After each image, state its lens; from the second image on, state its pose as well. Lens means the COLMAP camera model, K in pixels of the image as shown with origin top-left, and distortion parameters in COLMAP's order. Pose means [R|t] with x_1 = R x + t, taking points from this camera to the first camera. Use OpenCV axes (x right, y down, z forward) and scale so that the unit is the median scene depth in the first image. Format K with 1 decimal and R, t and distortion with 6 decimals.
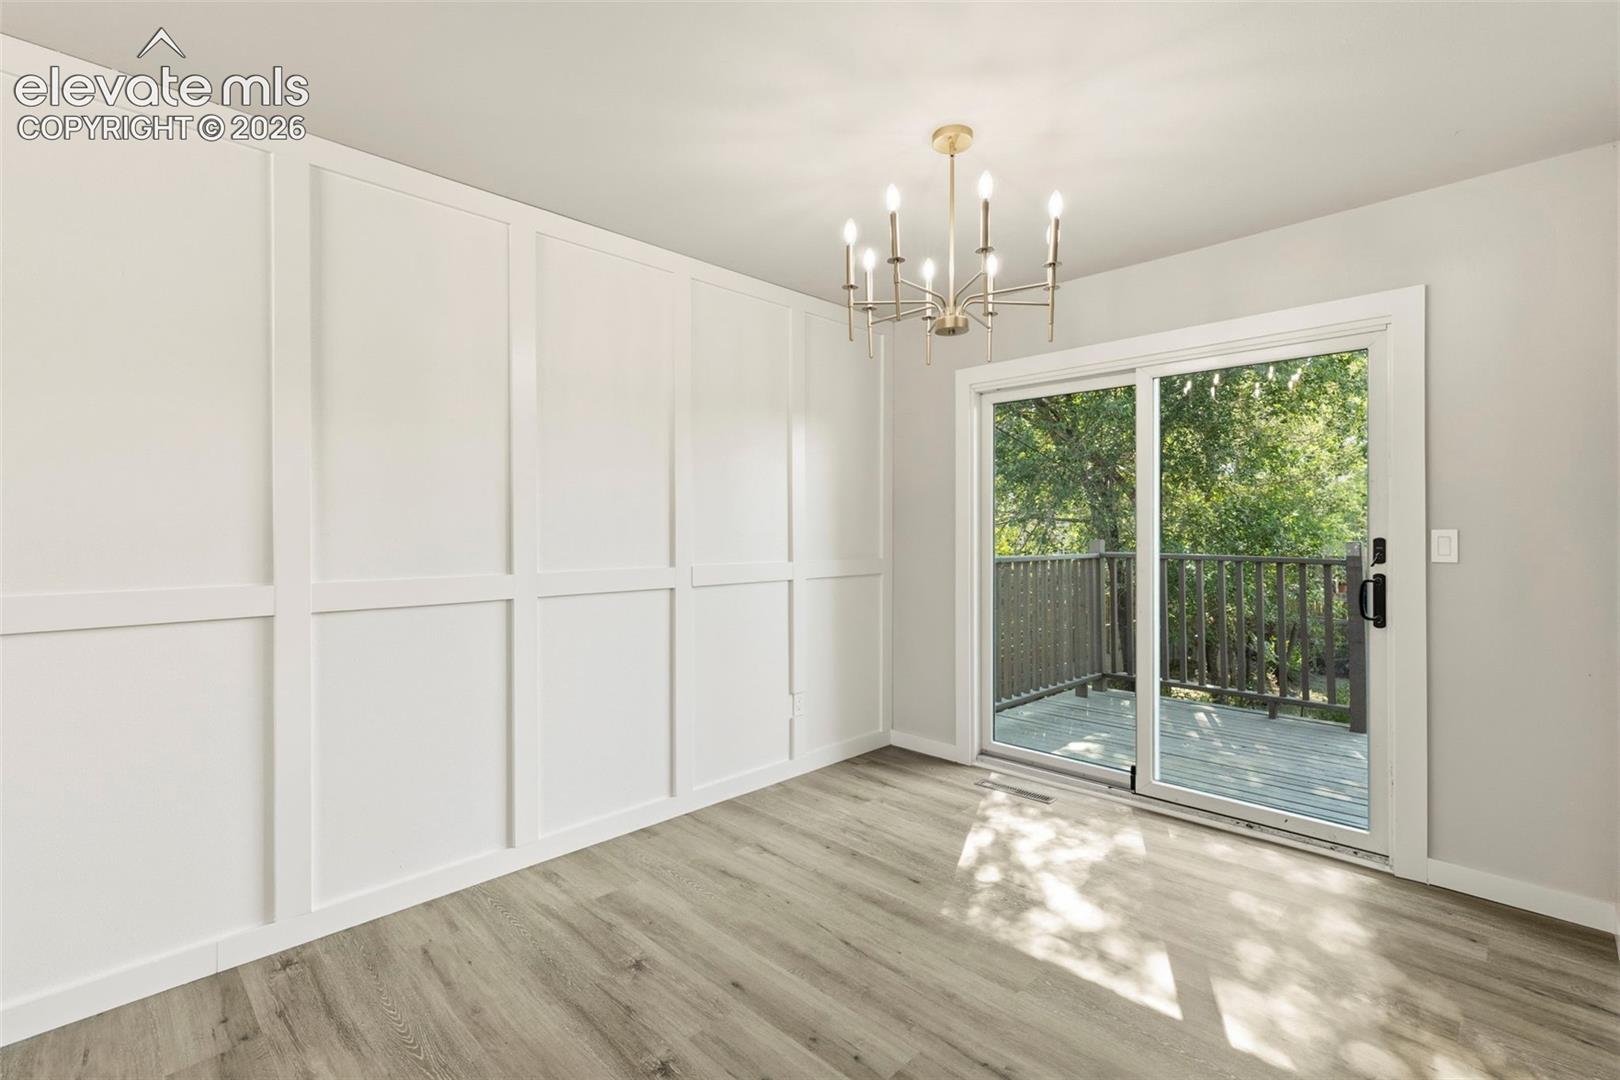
lens RADIAL K [[727.7, 0, 807.6], [0, 727.7, 524.8], [0, 0, 1]] dist [0.002655, 0.000211]
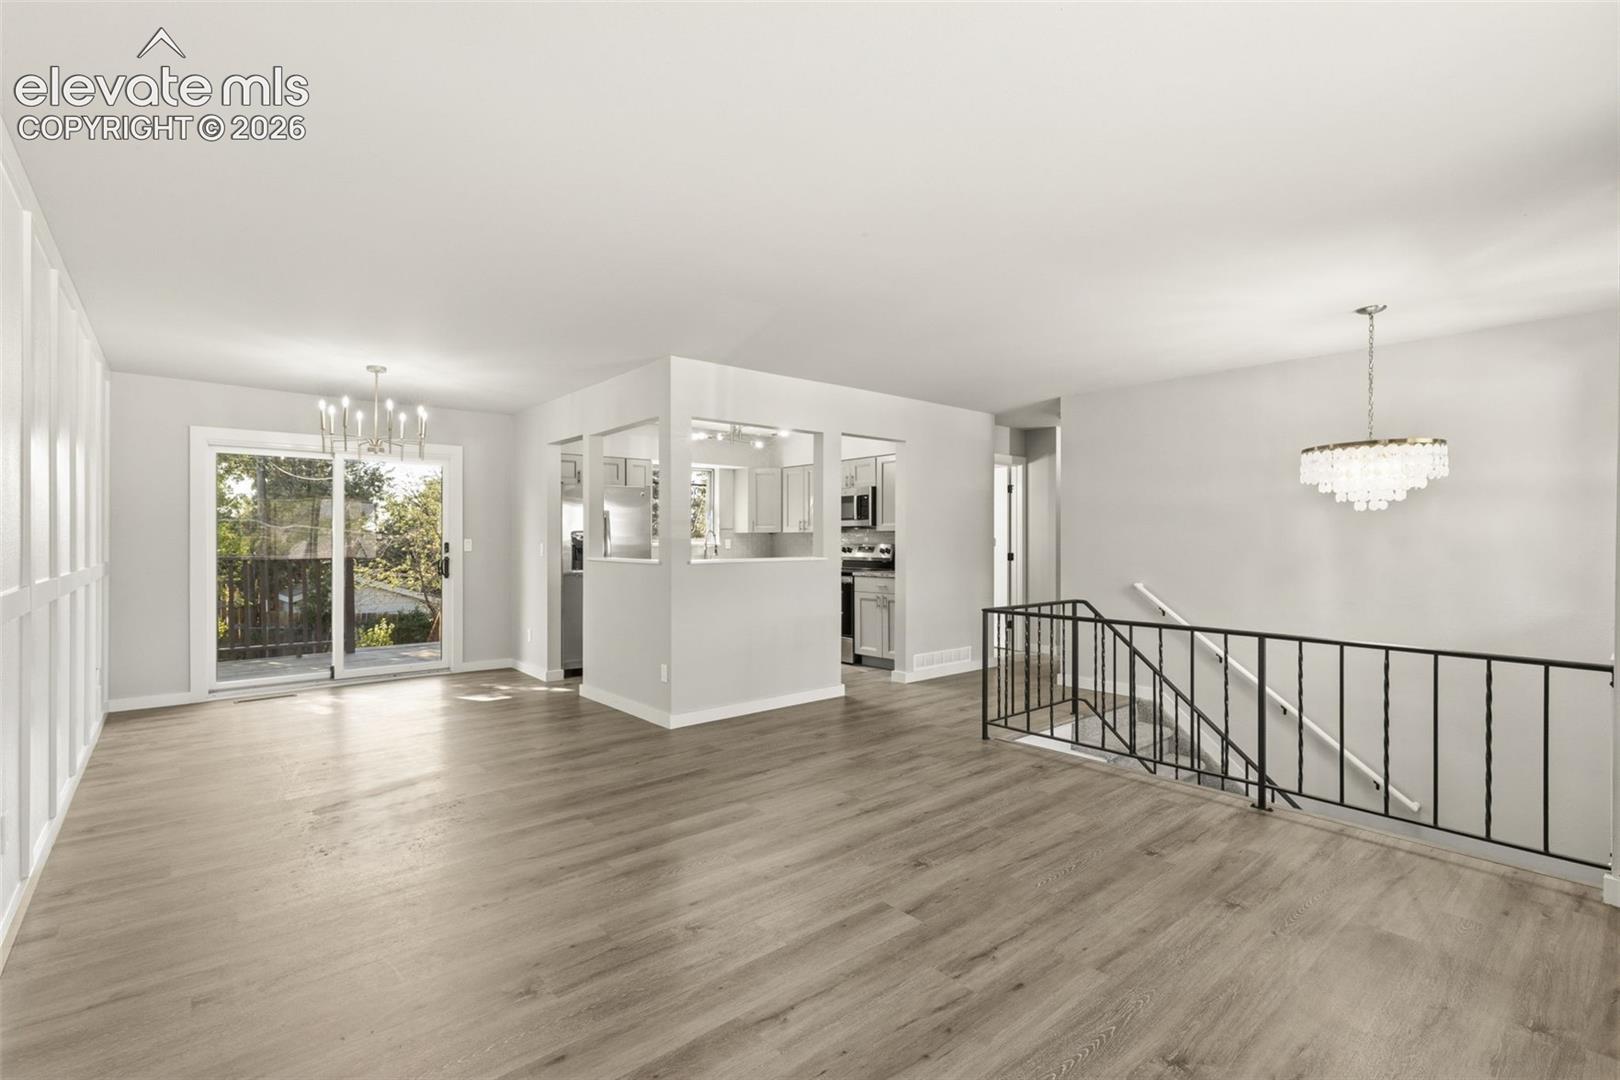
lens RADIAL K [[734.5, 0, 808.5], [0, 734.5, 534.7], [0, 0, 1]] dist [0.003005, 0.000510]
pose [[0.084093, 0.008226, 0.996424, -1.385818], [-0.008056, 0.999939, -0.007575, 0.000013], [-0.996425, -0.007390, 0.084154, -0.385334]]
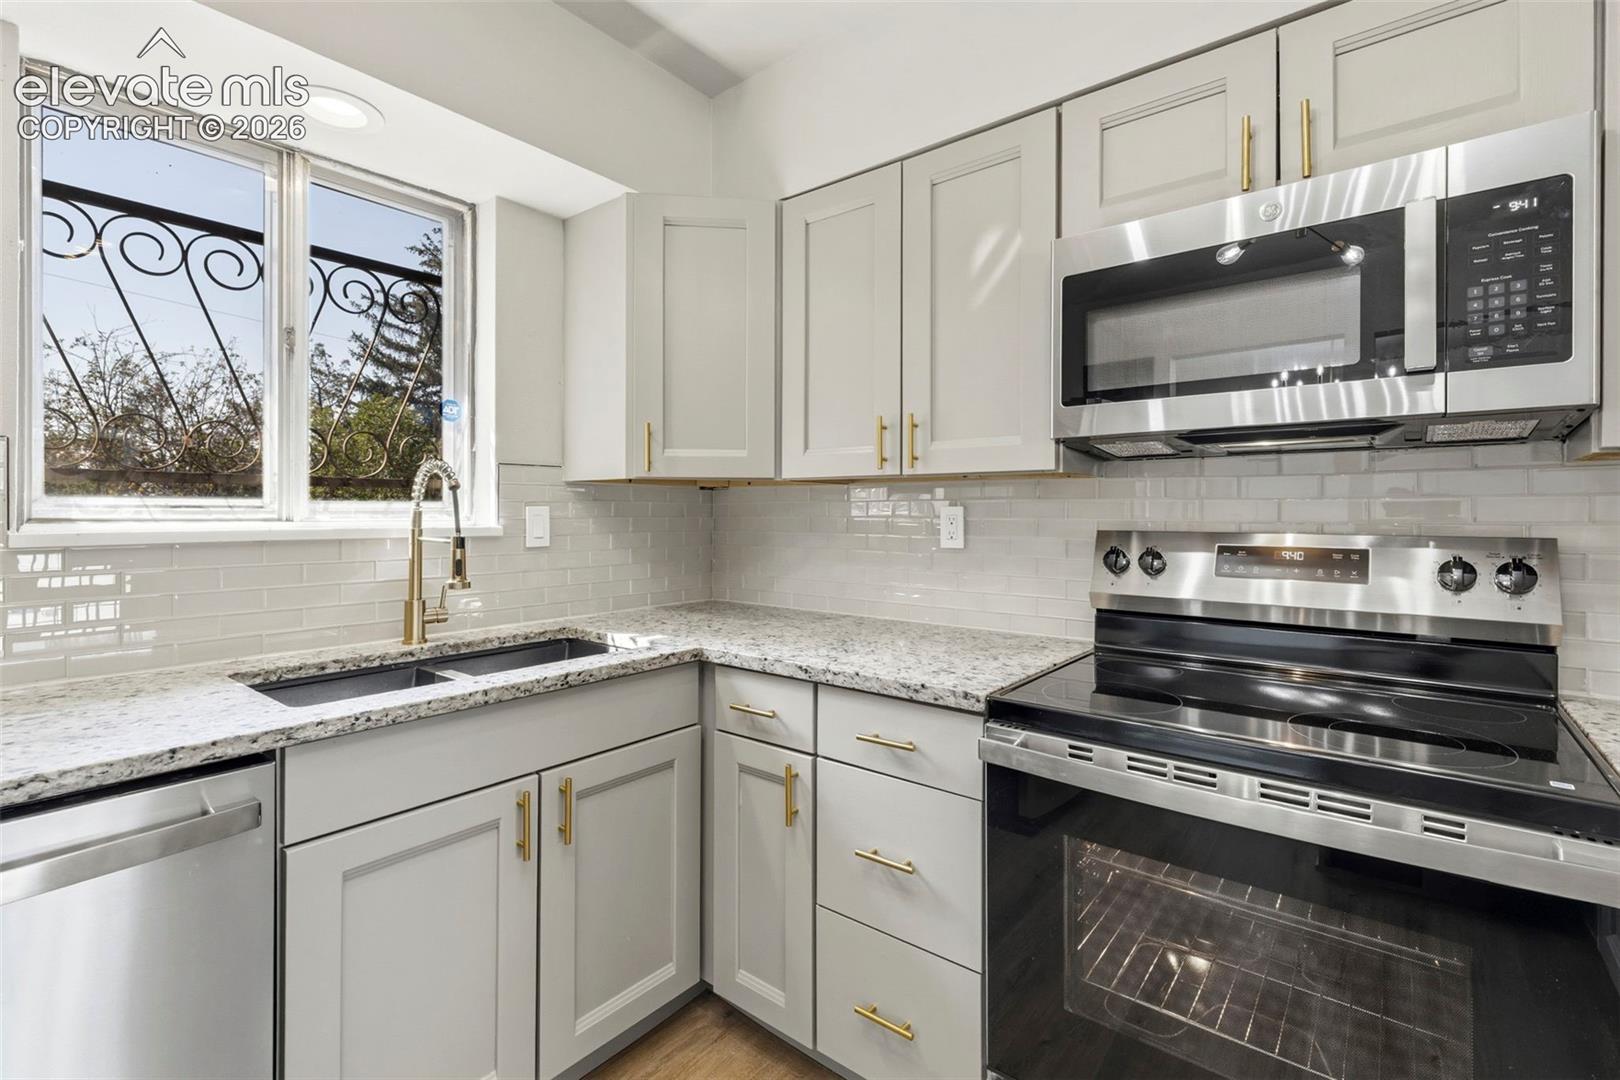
lens RADIAL K [[732.7, 0, 811.6], [0, 732.7, 514.3], [0, 0, 1]] dist [0.002650, 0.000259]
pose [[-0.102965, -0.001932, 0.994683, 0.677062], [-0.011837, 0.999930, 0.000717, 0.002388], [-0.994615, -0.011700, -0.102981, -0.025639]]
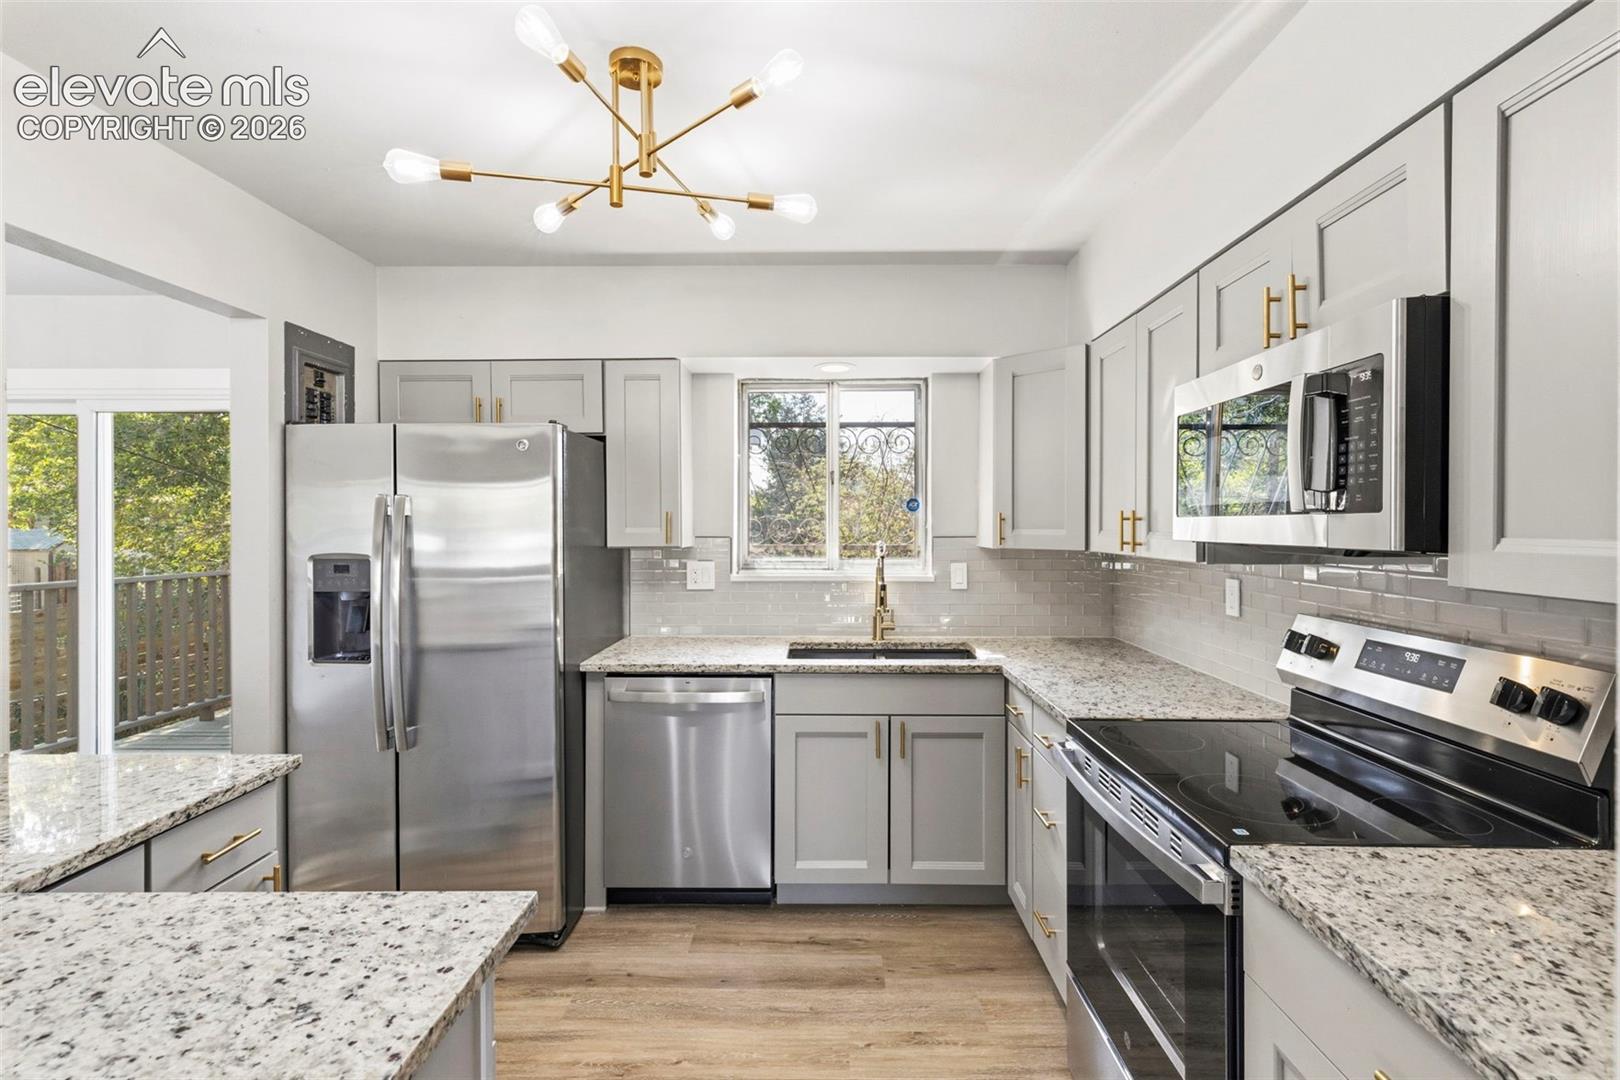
lens RADIAL K [[735.7, 0, 808.8], [0, 735.7, 529.5], [0, 0, 1]] dist [0.006663, -0.000393]
pose [[0.722039, -0.004077, 0.691840, 0.492352], [-0.007392, 0.999880, 0.013607, -0.060911], [-0.691813, -0.014938, 0.721923, -0.446940]]
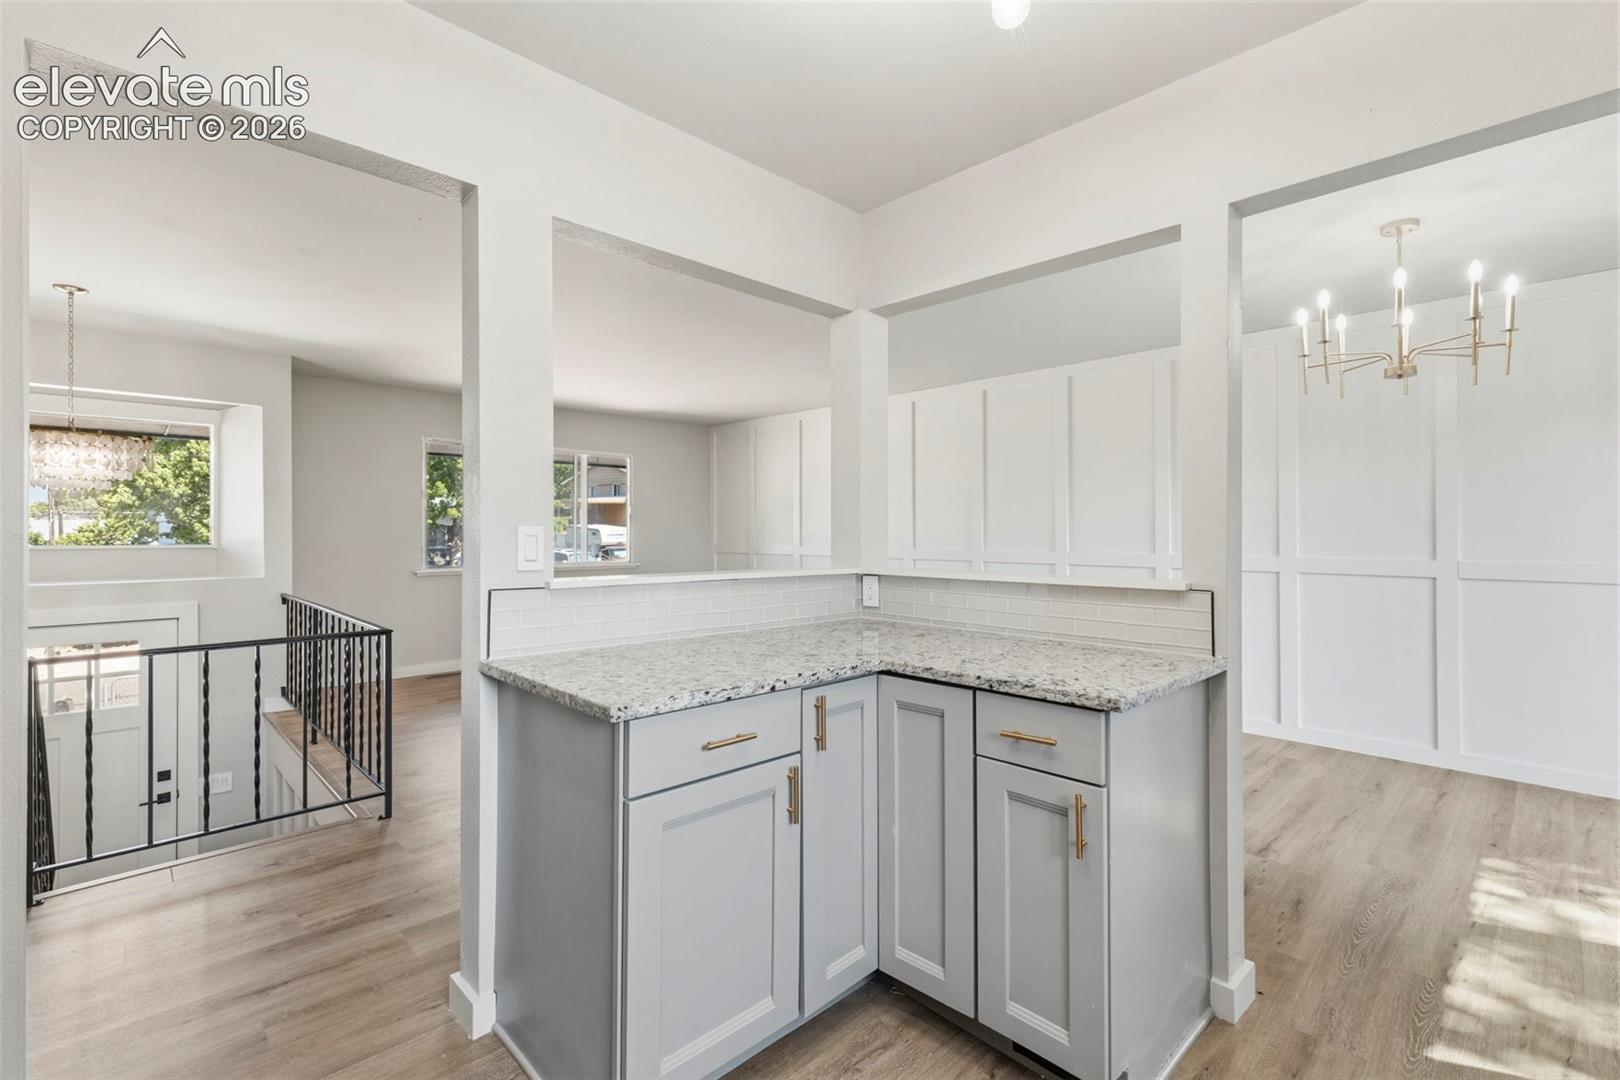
lens RADIAL K [[718.1, 0, 816.9], [0, 718.1, 529.3], [0, 0, 1]] dist [0.000760, 0.000177]
pose [[-0.014508, -0.001886, -0.999893, 1.031327], [0.006921, 0.999974, -0.001987, 0.001362], [0.999871, -0.006949, -0.014494, -0.013172]]
